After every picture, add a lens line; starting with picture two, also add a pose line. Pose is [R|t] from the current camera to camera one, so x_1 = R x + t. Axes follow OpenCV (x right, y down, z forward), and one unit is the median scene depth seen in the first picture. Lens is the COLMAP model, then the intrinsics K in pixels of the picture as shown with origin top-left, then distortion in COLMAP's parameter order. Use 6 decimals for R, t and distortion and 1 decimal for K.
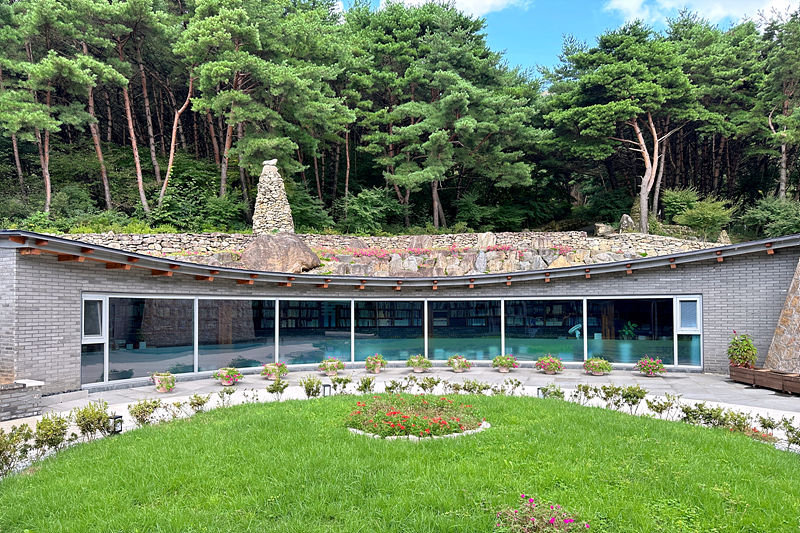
lens RADIAL K [[555.9, 0, 400.0], [0, 555.9, 266.5], [0, 0, 1]] dist [0.085554, -0.124216]
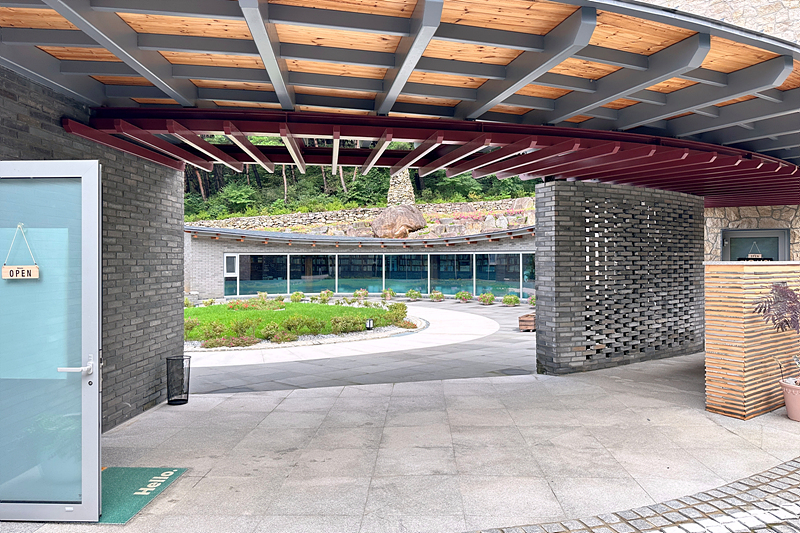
lens RADIAL K [[555.9, 0, 400.0], [0, 555.9, 266.5], [0, 0, 1]] dist [0.085554, -0.124216]
pose [[0.836779, 0.009702, -0.547455, 0.820446], [0.044374, 0.995353, 0.085465, -0.038296], [0.545740, -0.095808, 0.832460, -0.288215]]
